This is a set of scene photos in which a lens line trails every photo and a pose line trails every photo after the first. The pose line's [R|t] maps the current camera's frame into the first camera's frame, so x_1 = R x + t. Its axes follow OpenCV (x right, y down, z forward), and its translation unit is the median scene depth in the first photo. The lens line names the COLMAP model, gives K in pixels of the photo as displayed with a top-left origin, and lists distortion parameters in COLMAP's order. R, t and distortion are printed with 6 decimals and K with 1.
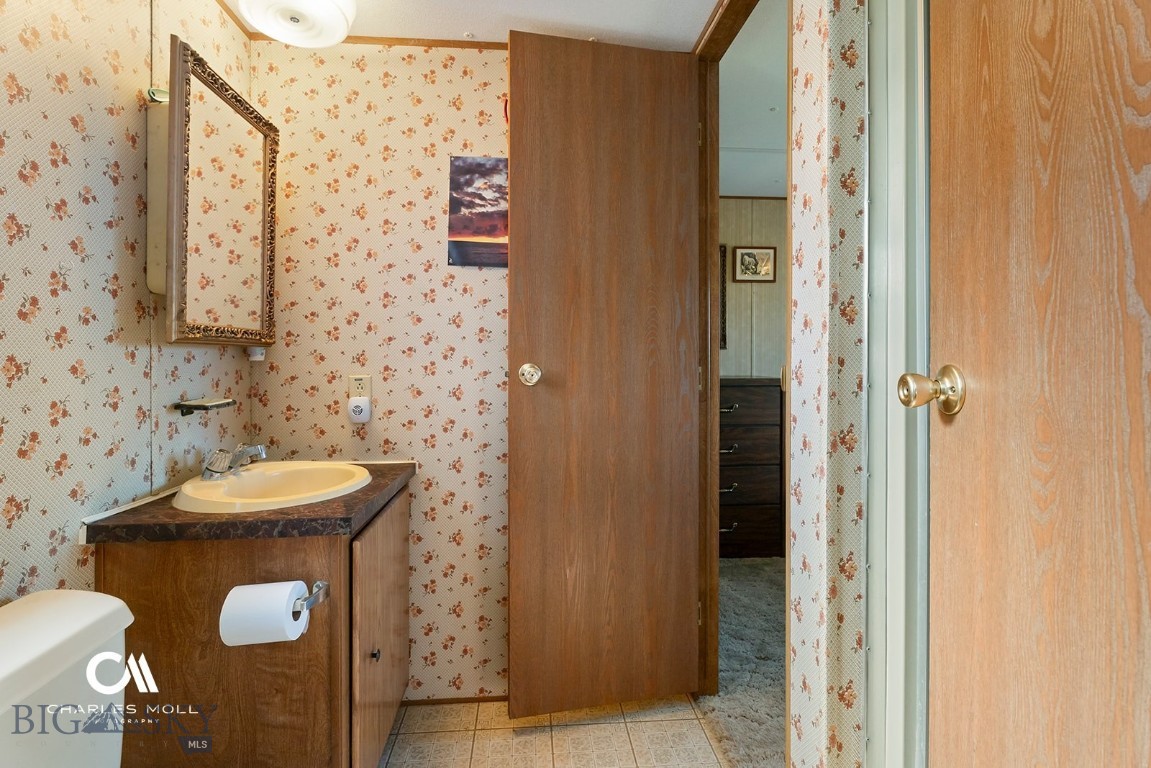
lens RADIAL K [[530.6, 0, 571.5], [0, 530.6, 359.0], [0, 0, 1]] dist [0.003225, 0.000248]
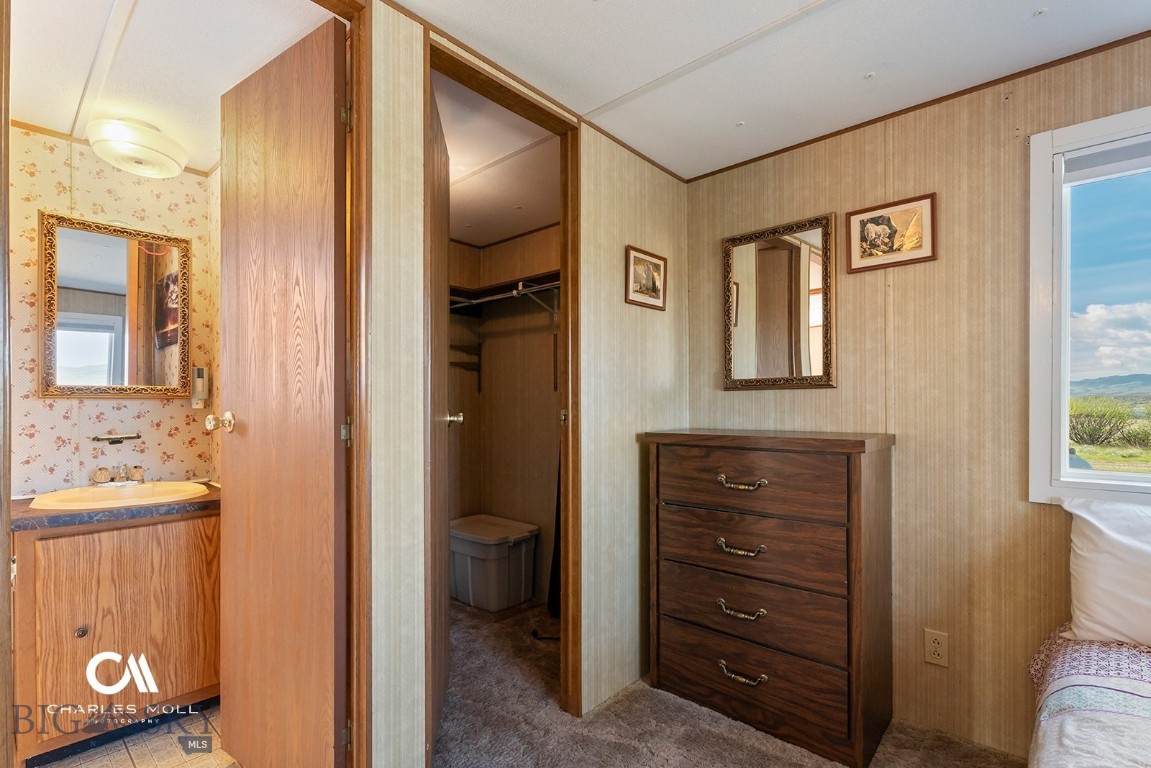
lens RADIAL K [[530.6, 0, 570.6], [0, 530.6, 406.1], [0, 0, 1]] dist [0.003225, 0.000248]
pose [[0.678241, -0.003534, -0.734831, 0.530000], [0.004940, 0.999988, -0.000249, 0.000903], [0.734823, -0.003461, 0.678250, 0.372199]]
